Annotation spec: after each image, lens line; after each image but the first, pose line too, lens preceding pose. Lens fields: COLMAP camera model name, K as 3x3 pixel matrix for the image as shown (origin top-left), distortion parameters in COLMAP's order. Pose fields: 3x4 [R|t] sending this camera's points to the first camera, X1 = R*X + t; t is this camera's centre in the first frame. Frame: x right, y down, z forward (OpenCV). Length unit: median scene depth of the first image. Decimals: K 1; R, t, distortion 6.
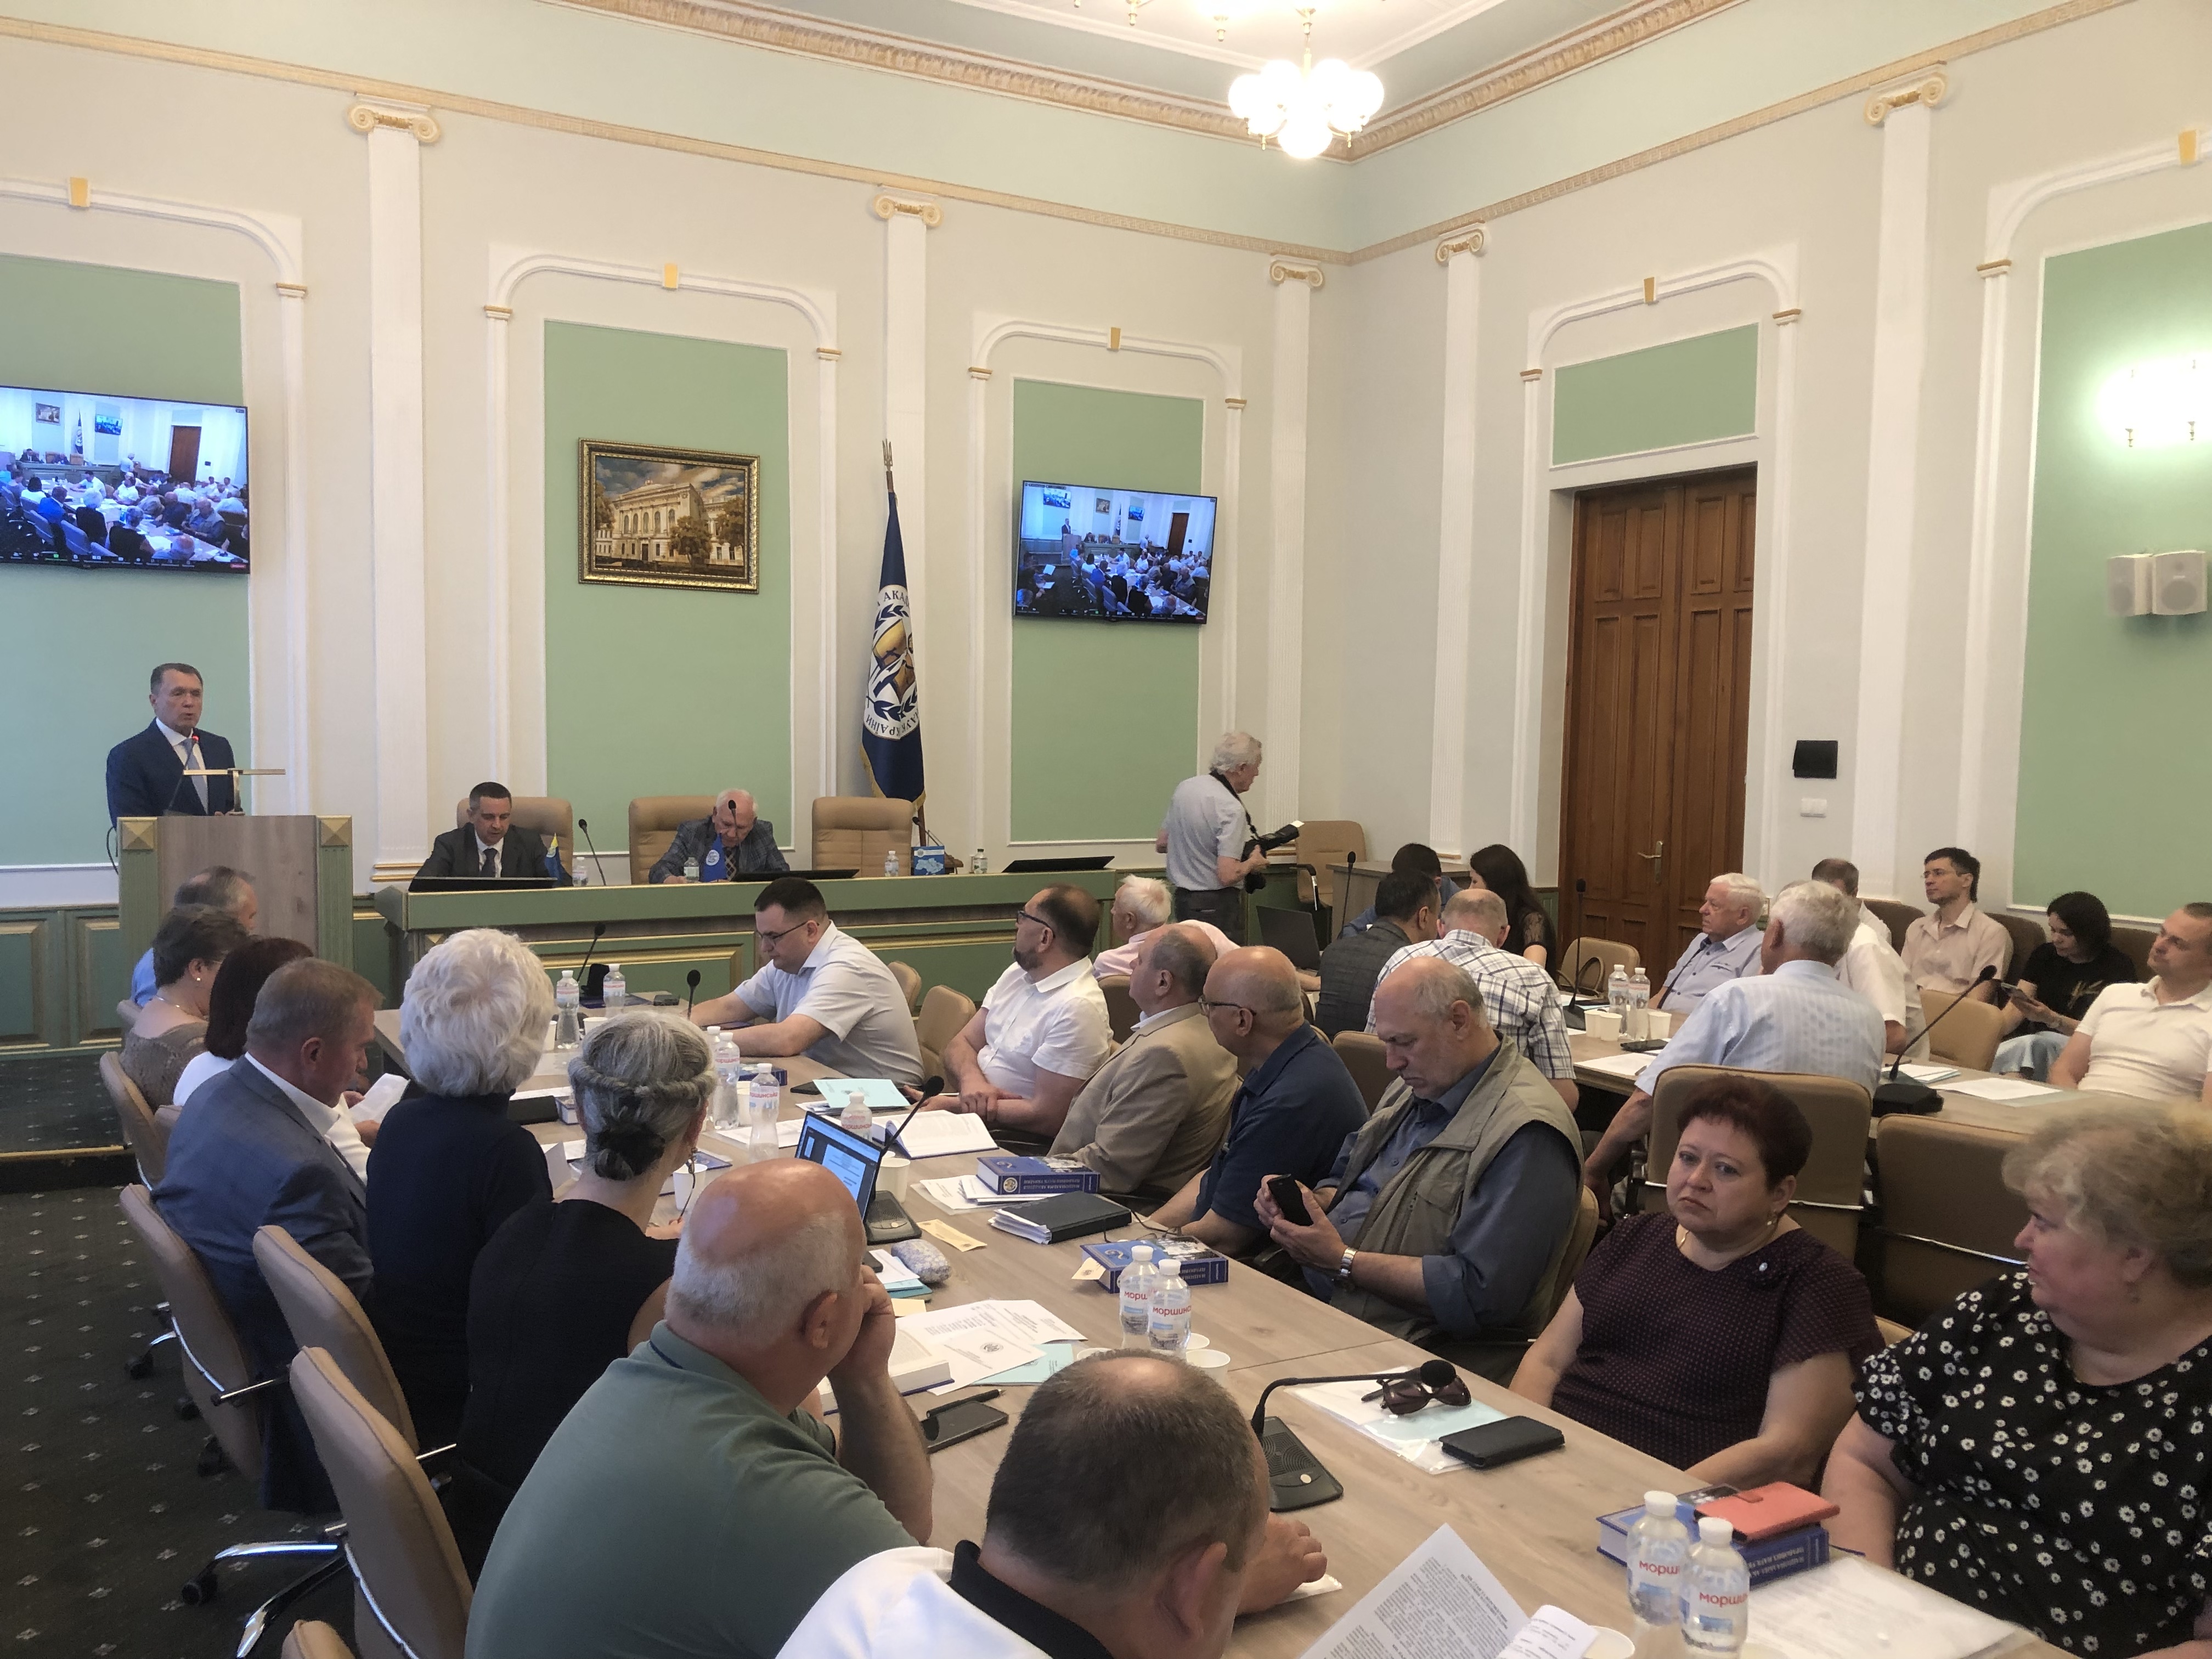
lens RADIAL K [[1847.0, 0, 1089.0], [0, 1847.0, 846.1], [0, 0, 1]] dist [0.023552, -0.009230]
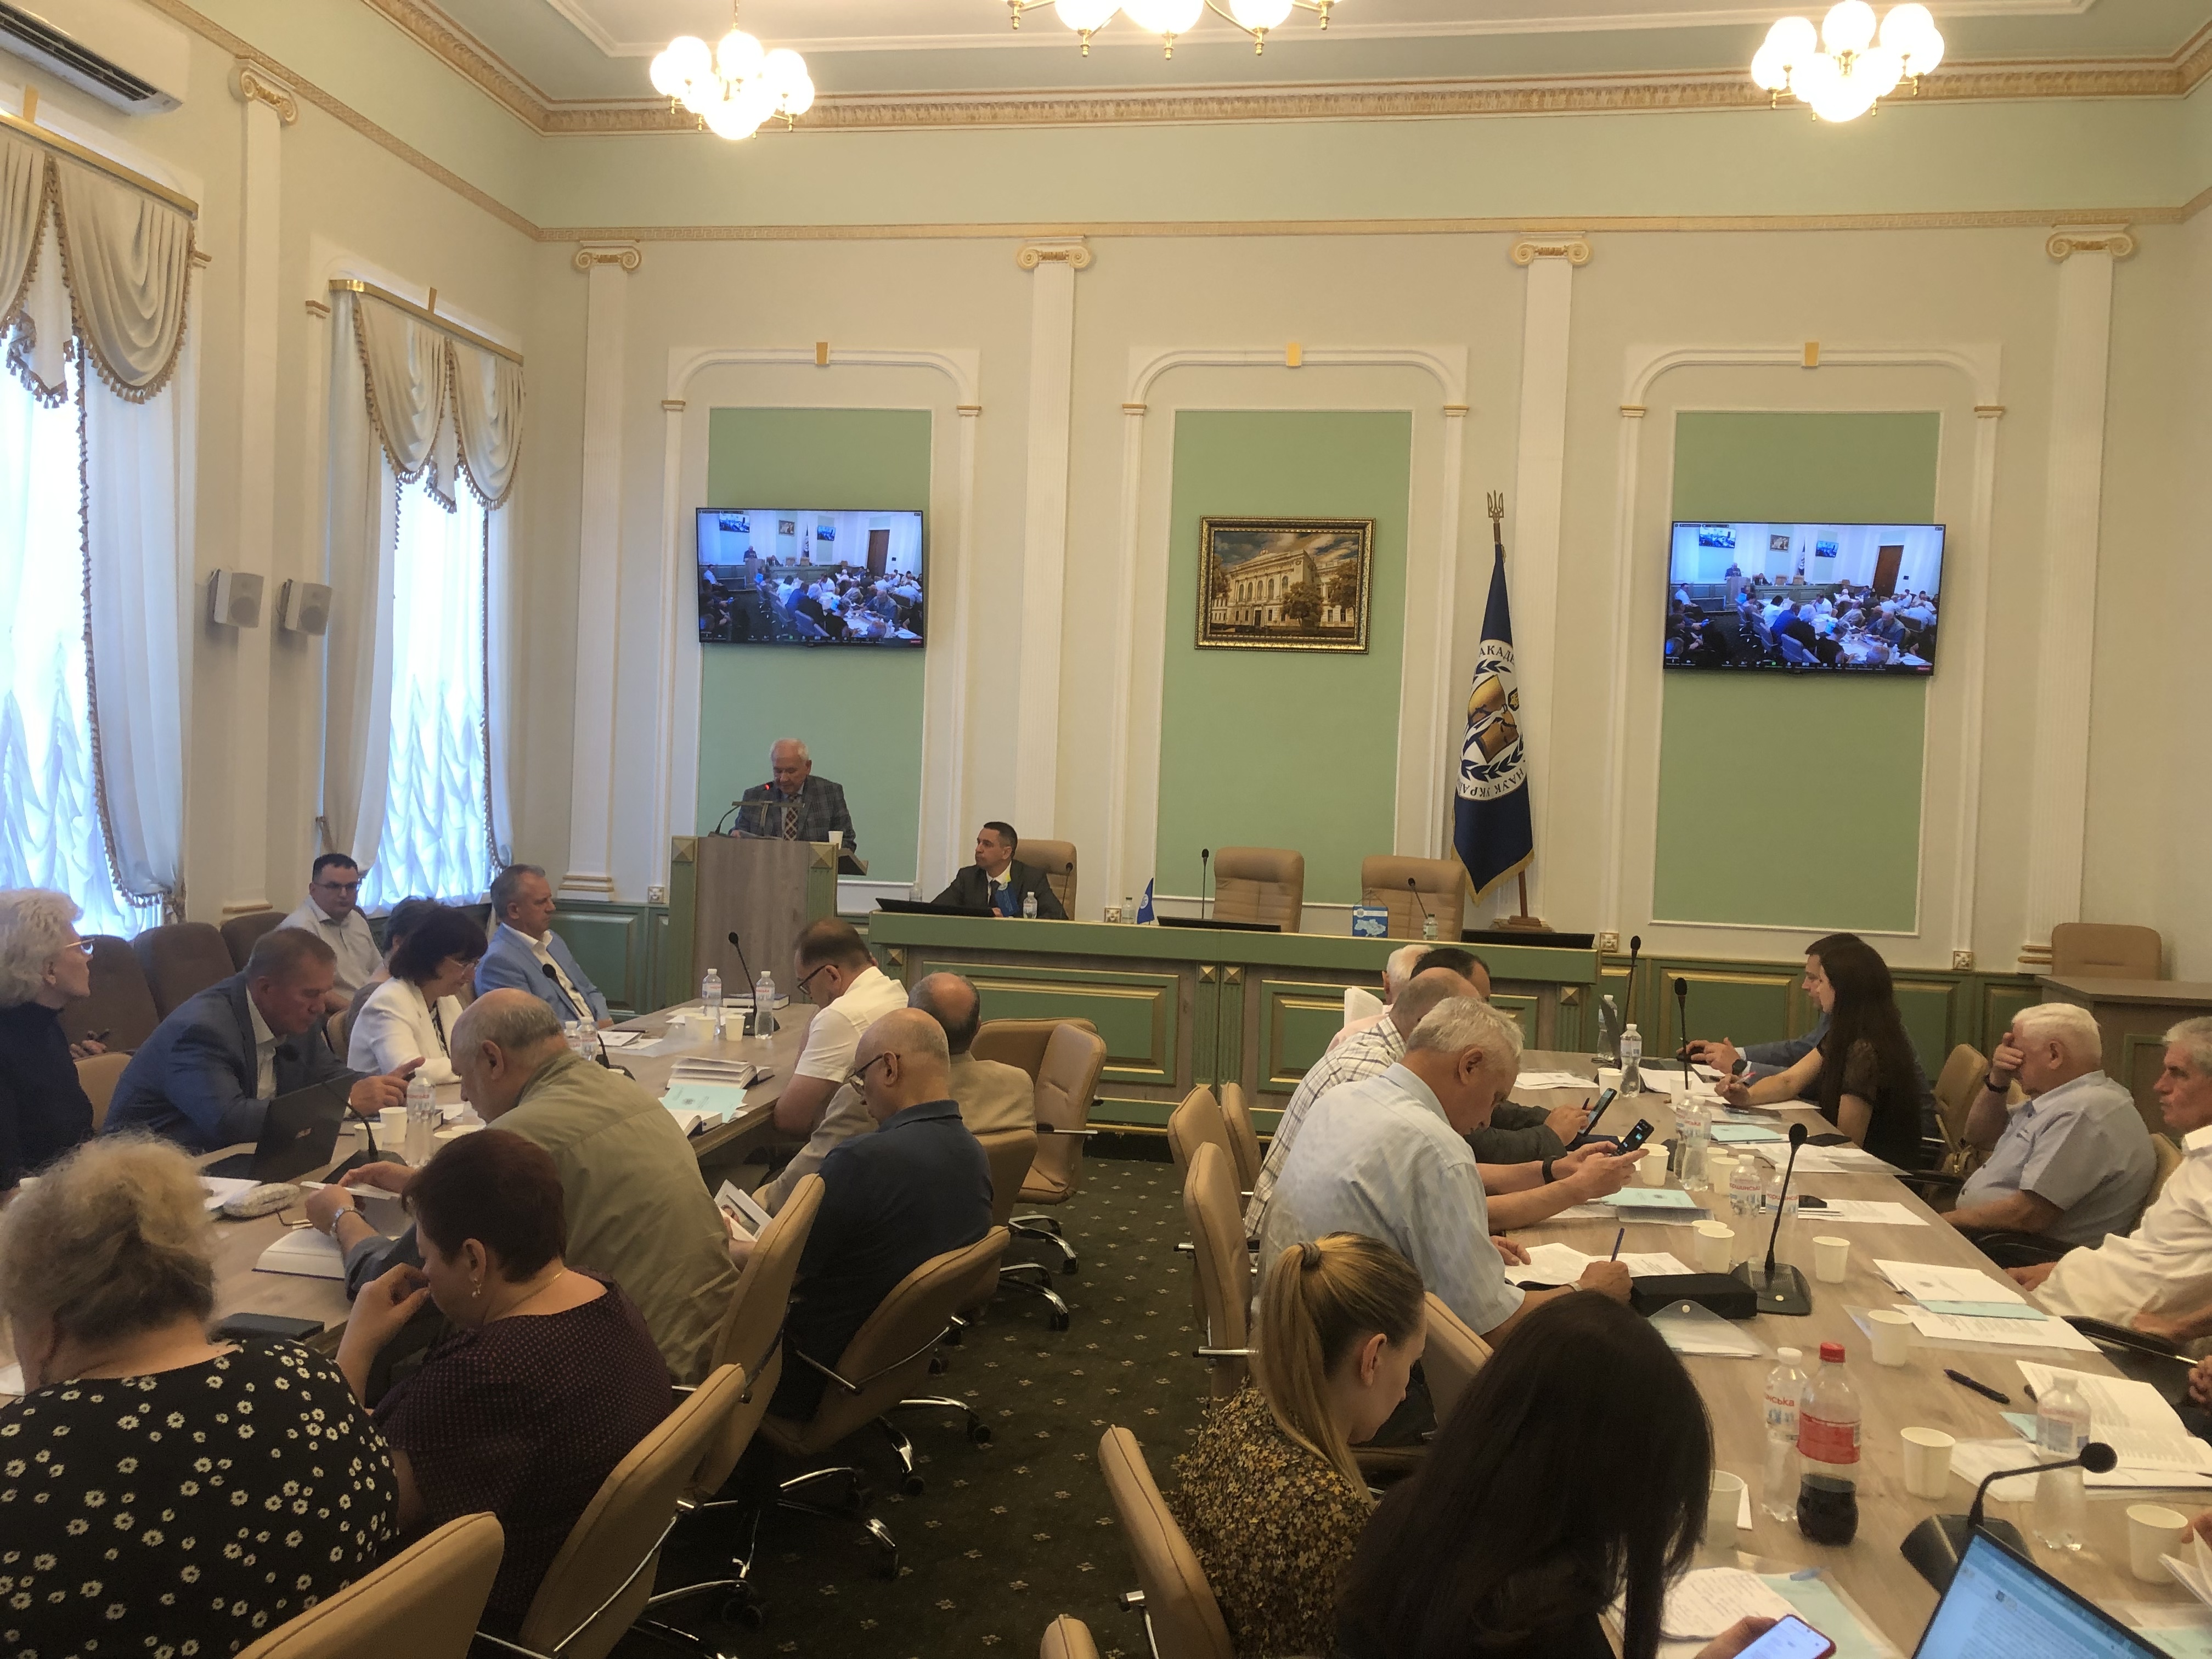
lens RADIAL K [[1847.0, 0, 1137.8], [0, 1847.0, 843.4], [0, 0, 1]] dist [0.023552, -0.009230]
pose [[0.769701, 0.038477, -0.637244, 0.380557], [-0.067948, 0.997450, -0.021845, -0.002824], [0.634778, 0.060114, 0.770352, 0.152064]]
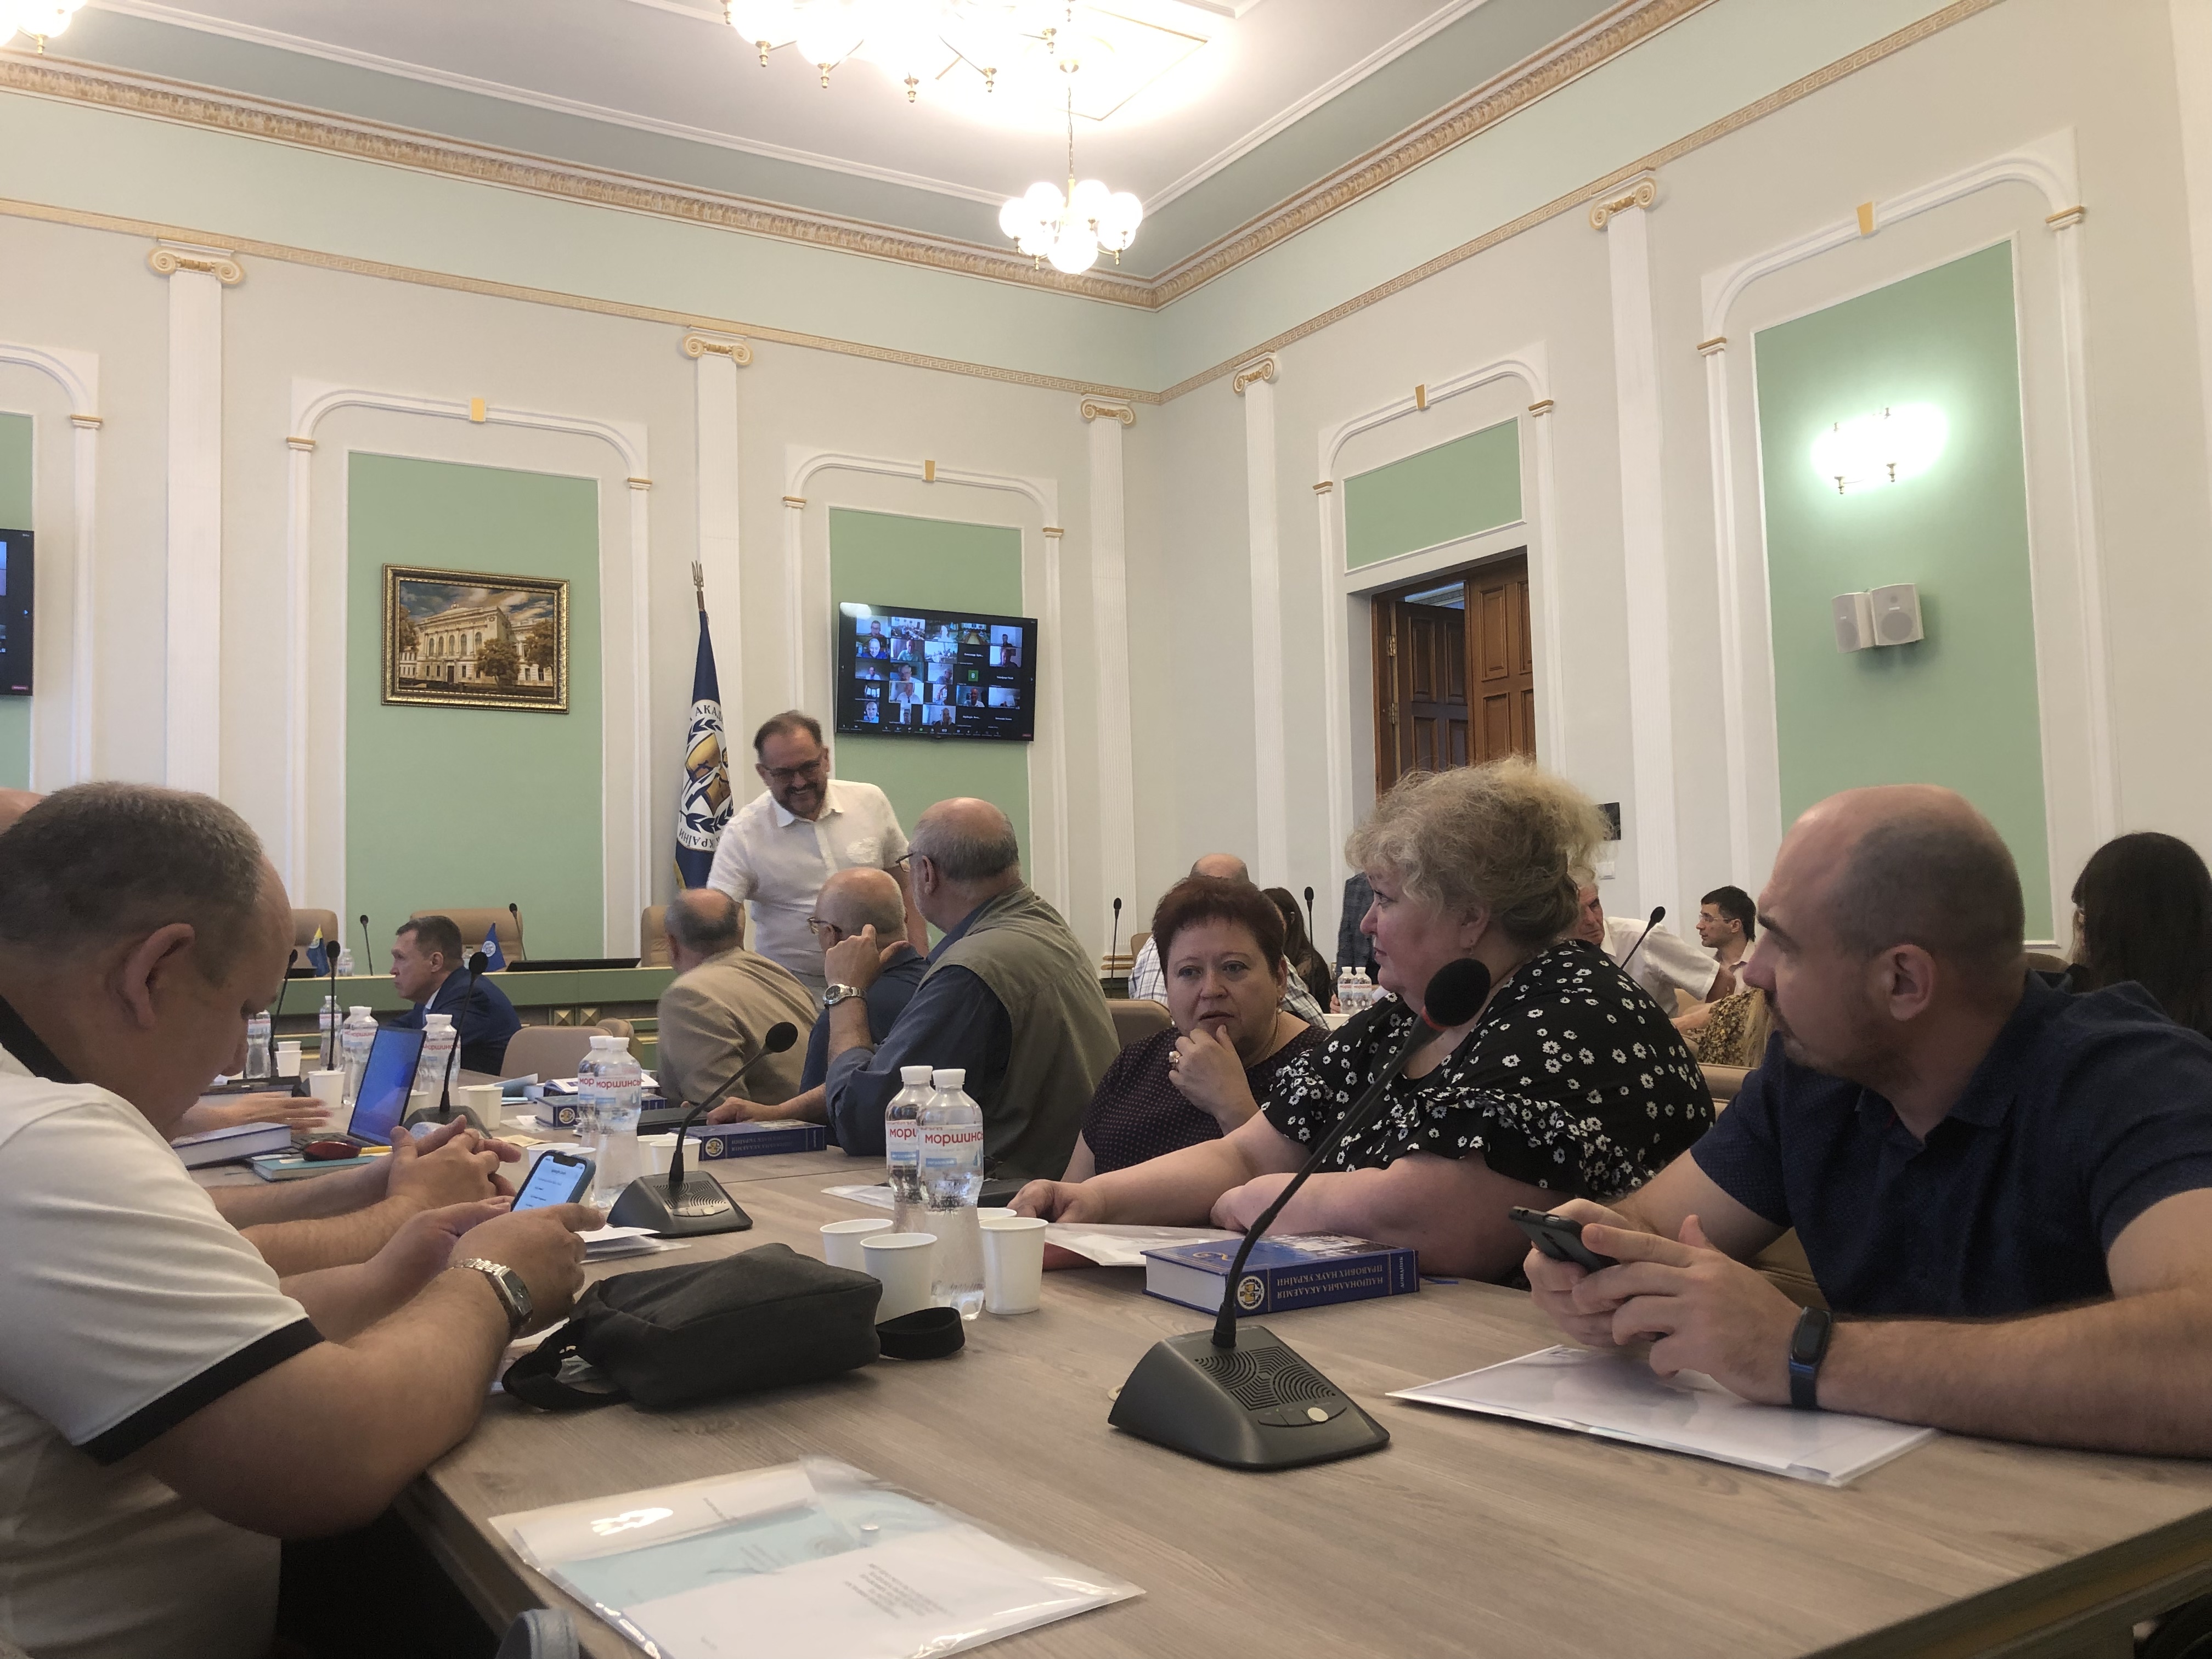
lens RADIAL K [[1847.0, 0, 1104.3], [0, 1847.0, 818.6], [0, 0, 1]] dist [0.023552, -0.009230]
pose [[0.998659, -0.036518, 0.036699, 0.075345], [0.041106, 0.990231, -0.133237, 0.068248], [-0.031475, 0.134566, 0.990405, -0.001063]]
